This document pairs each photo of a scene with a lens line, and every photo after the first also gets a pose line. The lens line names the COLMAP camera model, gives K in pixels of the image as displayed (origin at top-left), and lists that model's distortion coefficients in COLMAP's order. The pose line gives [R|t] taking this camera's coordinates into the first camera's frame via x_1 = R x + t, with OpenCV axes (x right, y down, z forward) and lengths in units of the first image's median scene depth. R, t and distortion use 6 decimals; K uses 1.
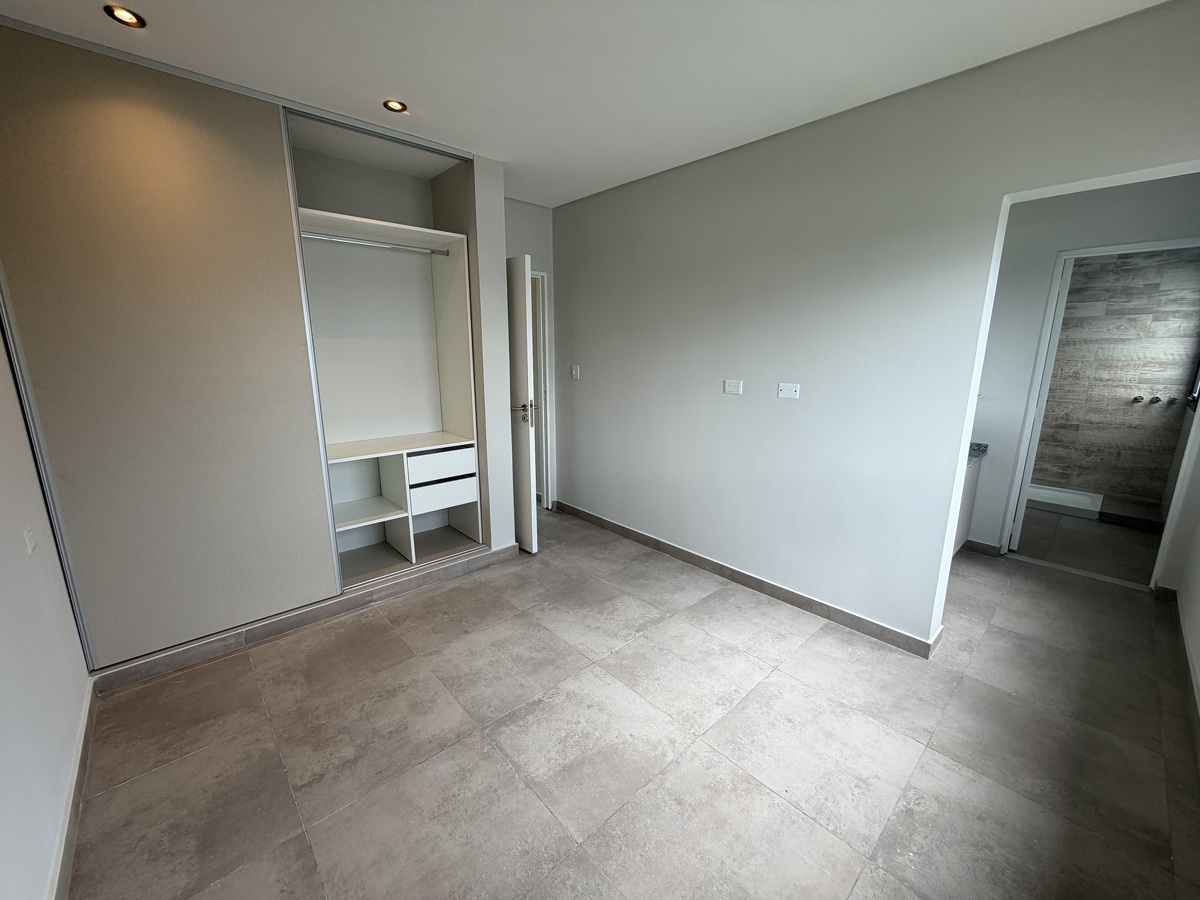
lens RADIAL K [[477.2, 0, 600.0], [0, 477.2, 450.0], [0, 0, 1]] dist [-0.000292, 0.000463]
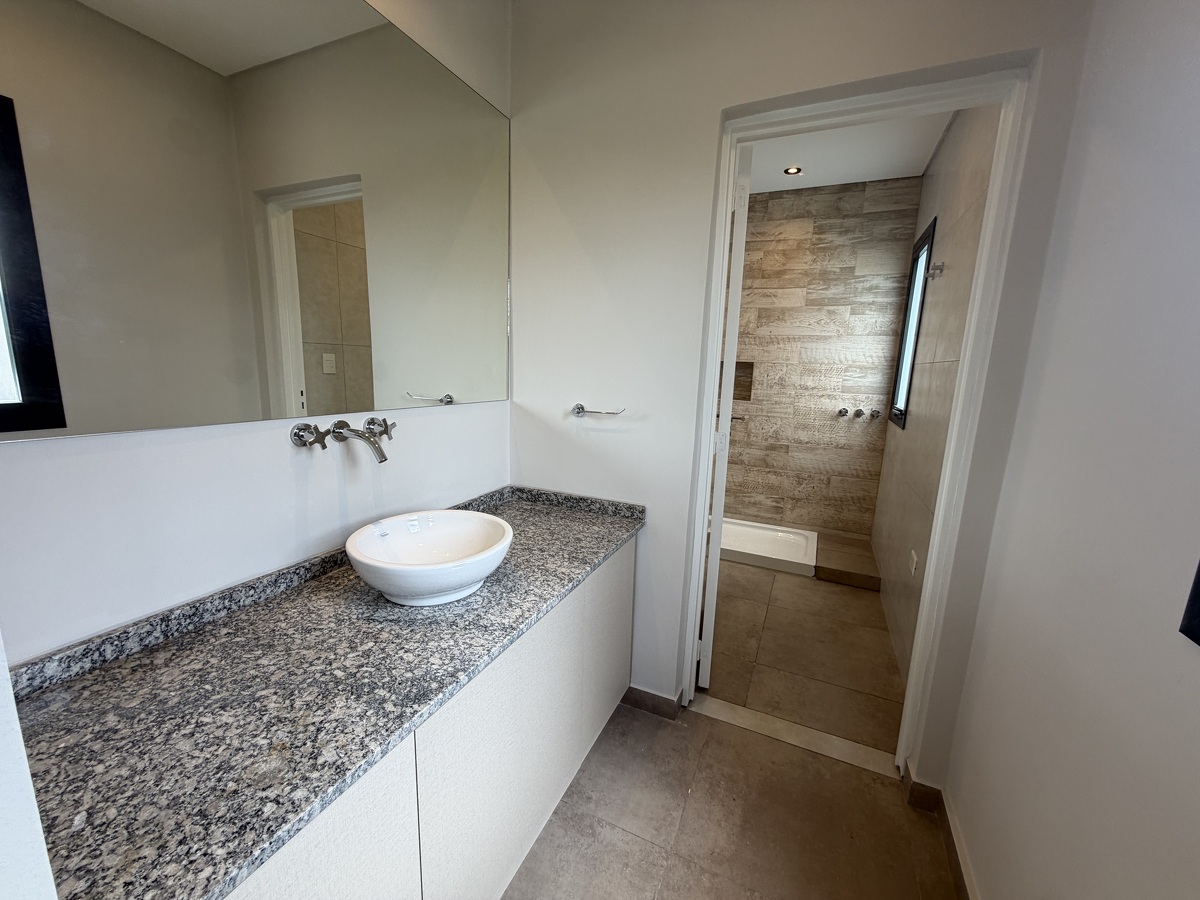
lens RADIAL K [[477.2, 0, 600.0], [0, 477.2, 450.0], [0, 0, 1]] dist [-0.000292, 0.000463]
pose [[0.922415, -0.040753, 0.384045, 0.446051], [0.051270, 0.998537, -0.017181, -0.050705], [-0.382783, 0.035538, 0.923155, 0.423222]]
